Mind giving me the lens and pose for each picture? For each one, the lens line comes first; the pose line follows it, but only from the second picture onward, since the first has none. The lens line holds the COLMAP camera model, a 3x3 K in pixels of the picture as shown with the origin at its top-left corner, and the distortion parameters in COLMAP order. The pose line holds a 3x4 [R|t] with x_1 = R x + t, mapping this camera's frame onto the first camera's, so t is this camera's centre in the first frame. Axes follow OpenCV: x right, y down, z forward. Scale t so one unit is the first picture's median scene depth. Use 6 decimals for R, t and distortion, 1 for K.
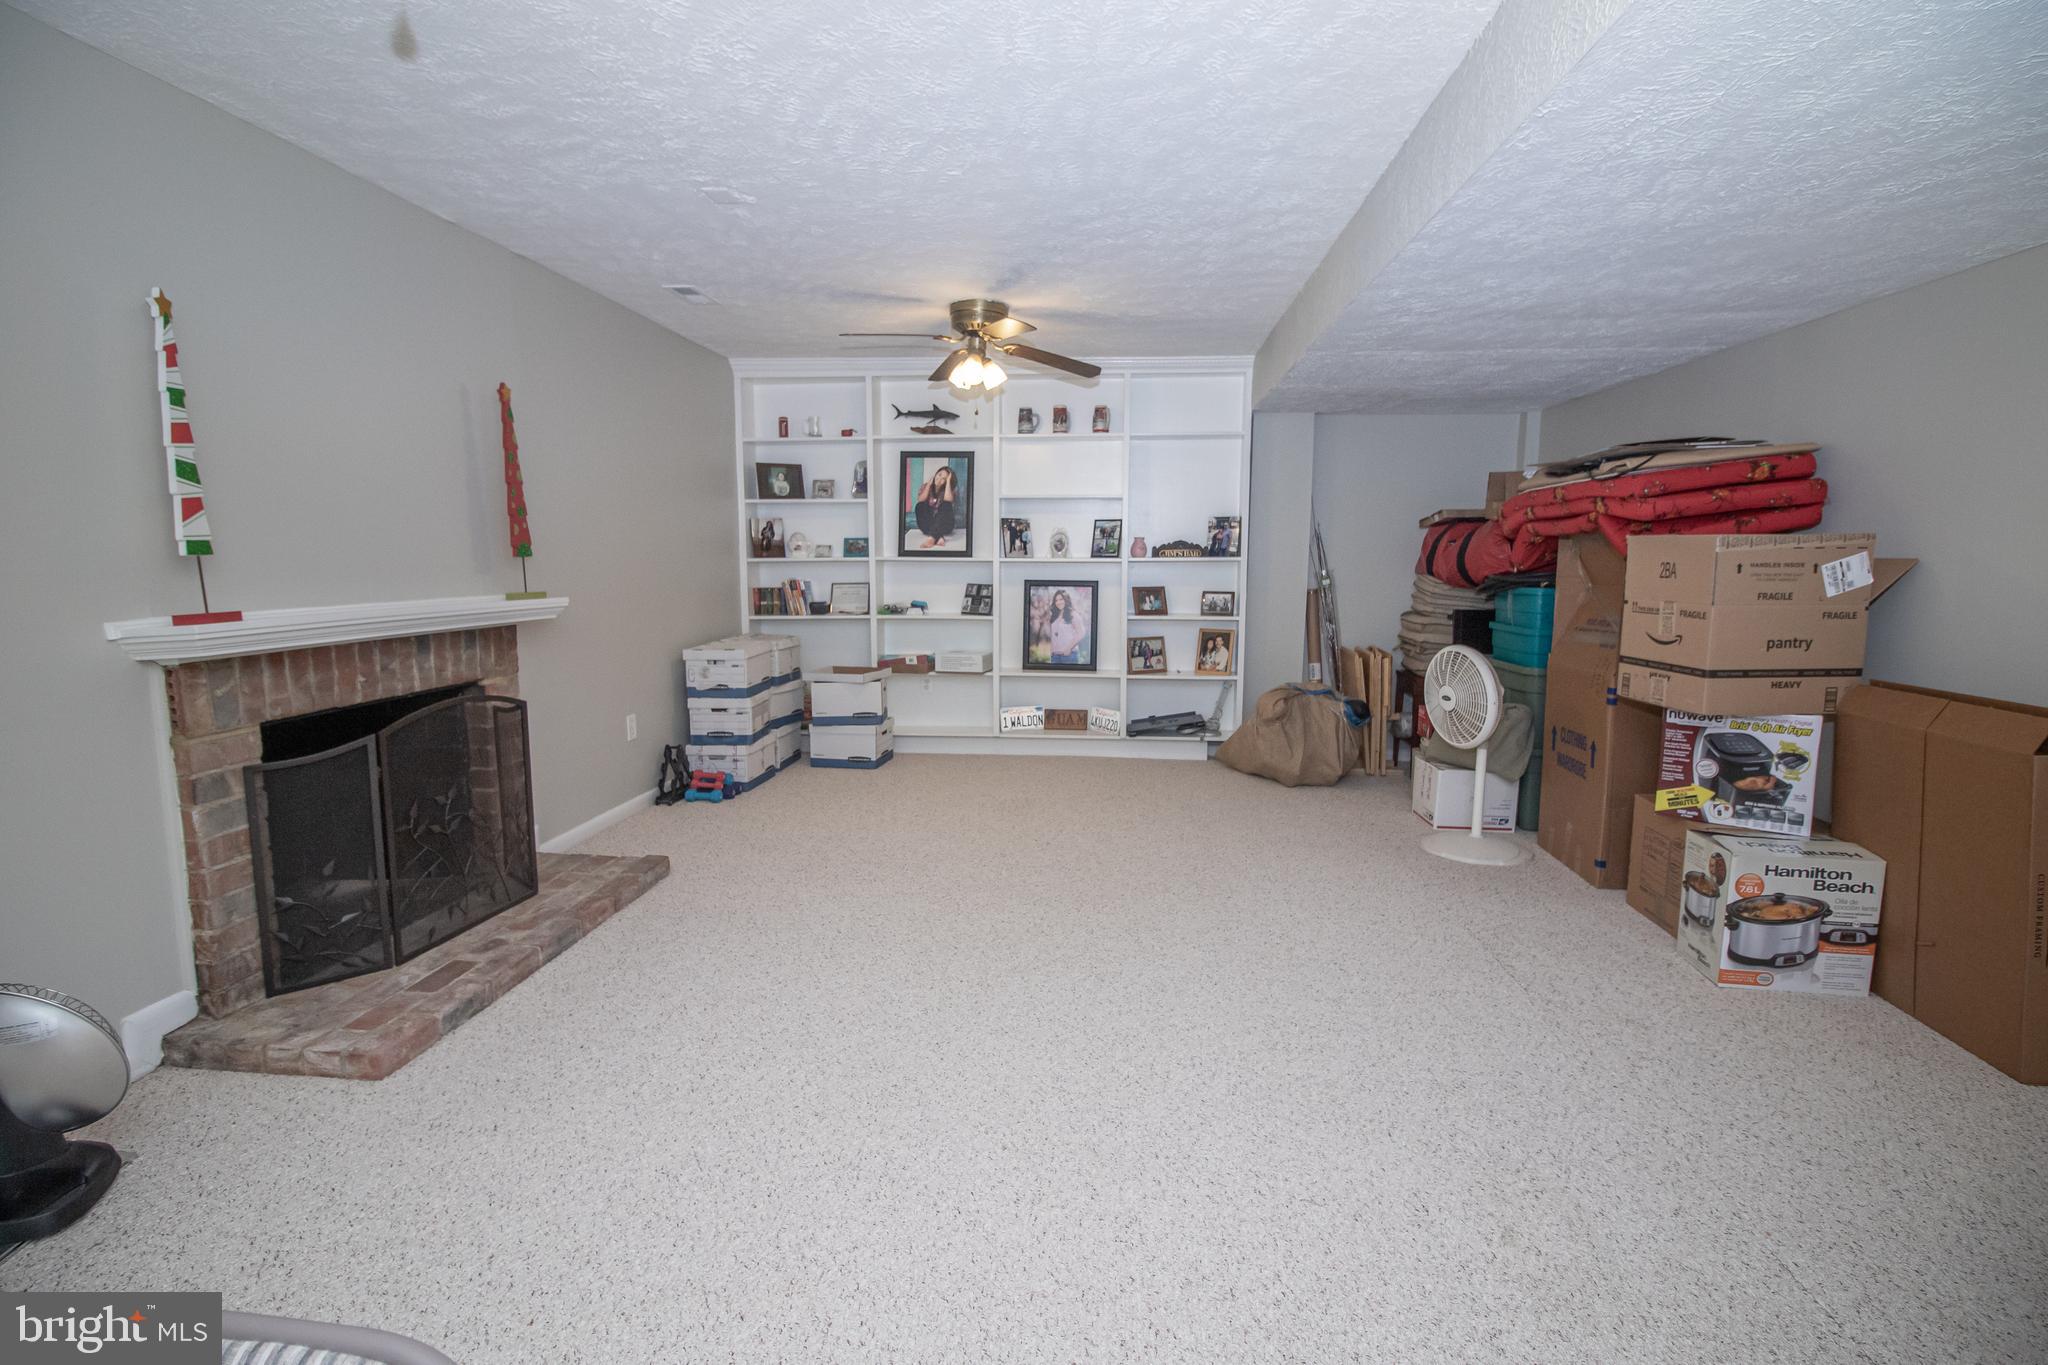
lens RADIAL K [[941.4, 0, 1024.0], [0, 941.4, 677.0], [0, 0, 1]] dist [-0.001397, -0.012230]
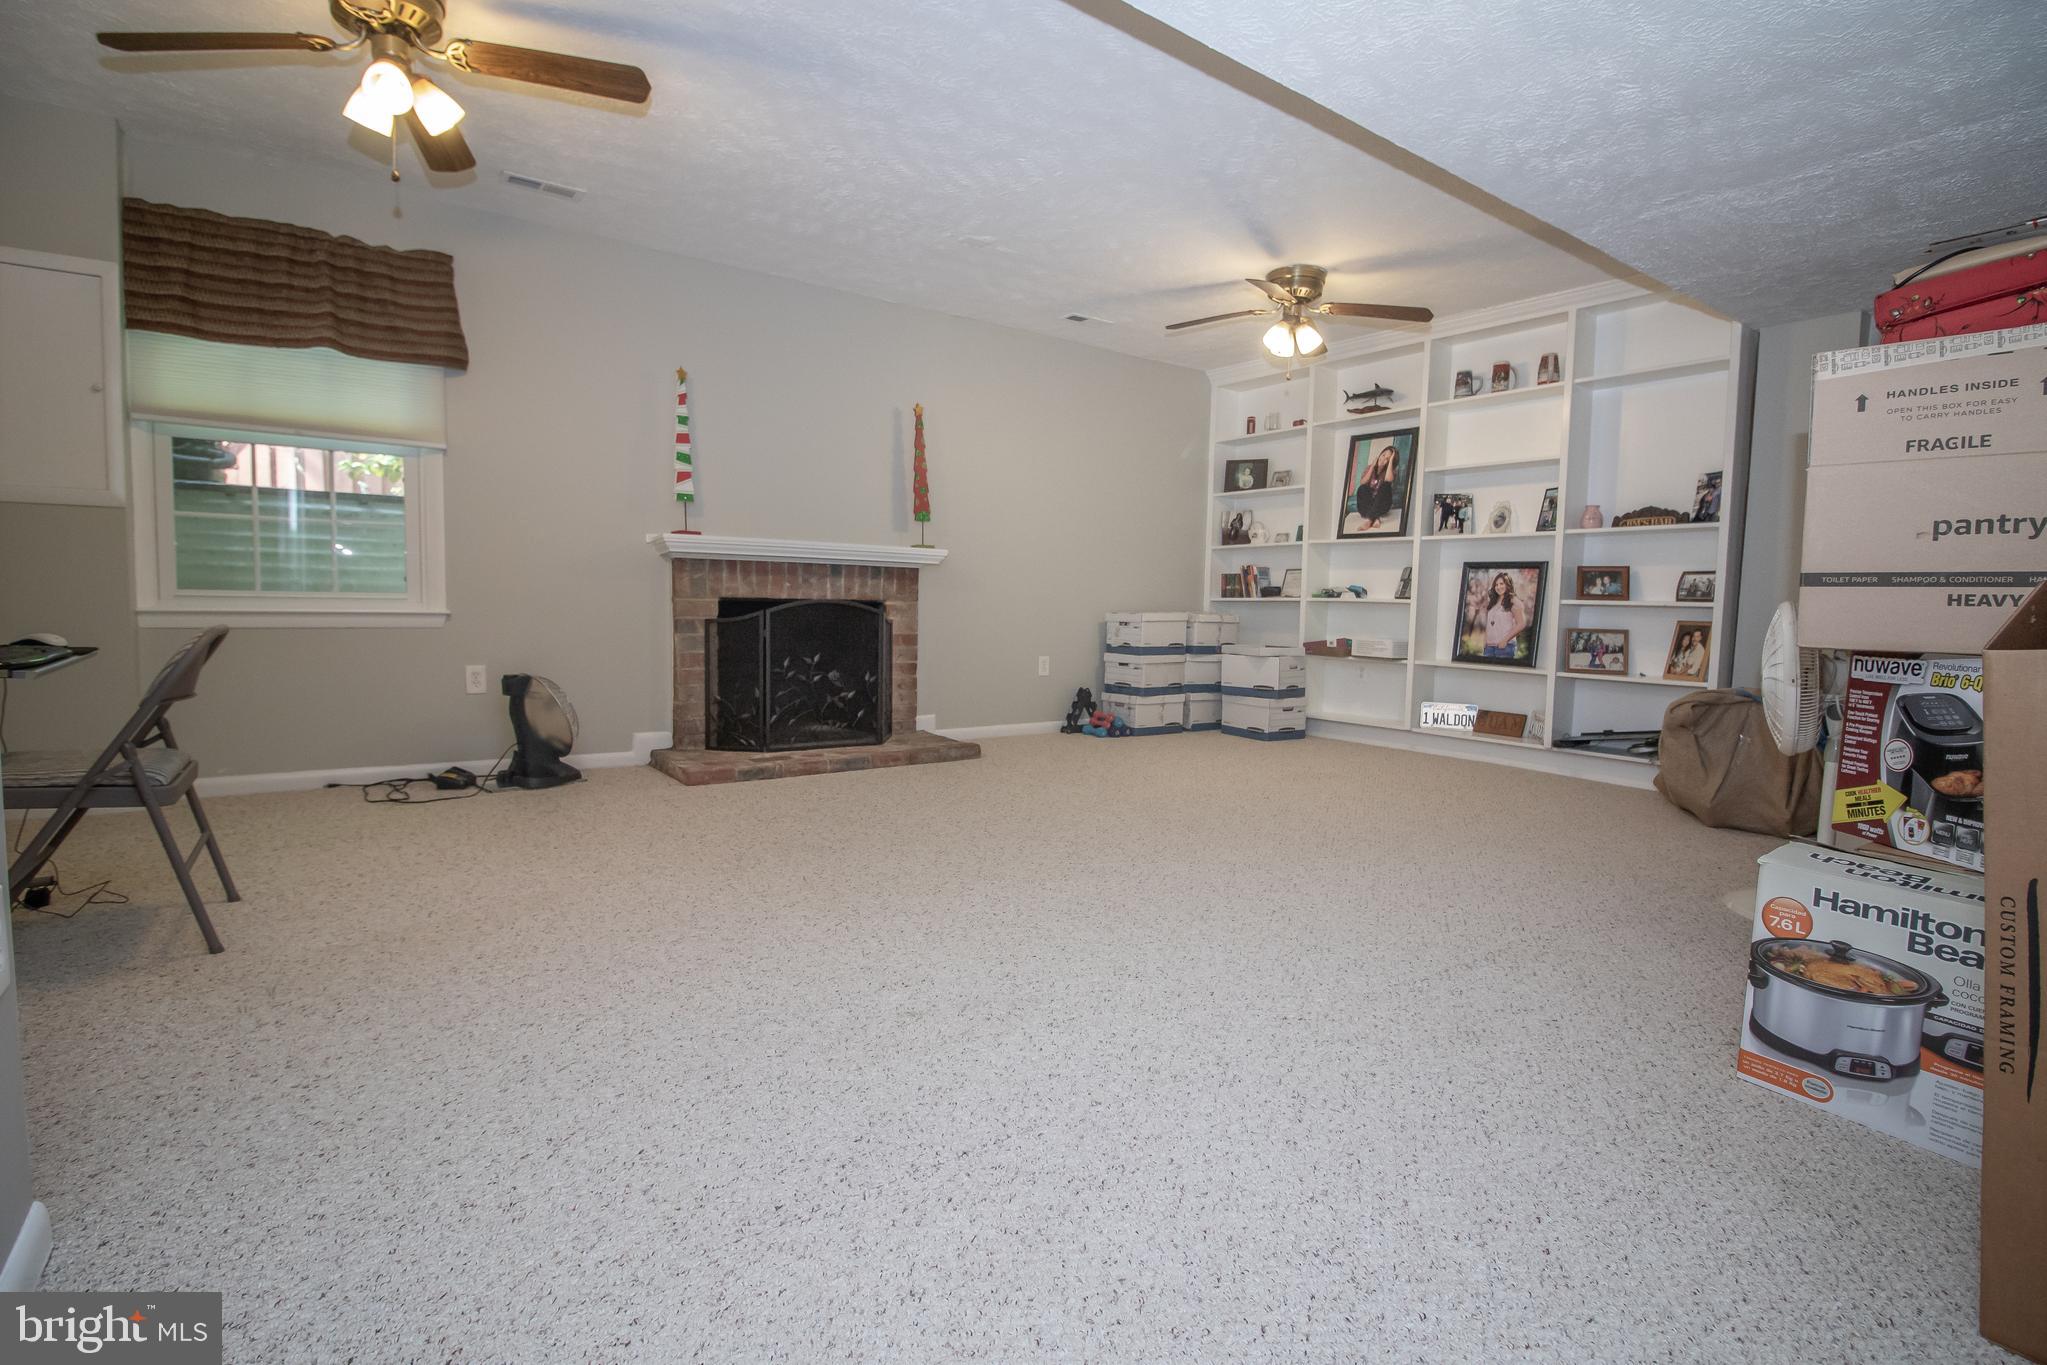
lens RADIAL K [[941.0, 0, 1015.2], [0, 941.0, 672.0], [0, 0, 1]] dist [-0.001397, -0.012230]
pose [[0.657861, 0.073568, -0.749538, 0.475835], [-0.118350, 0.992951, -0.006415, 0.068679], [0.743783, 0.092928, 0.661930, 0.115975]]
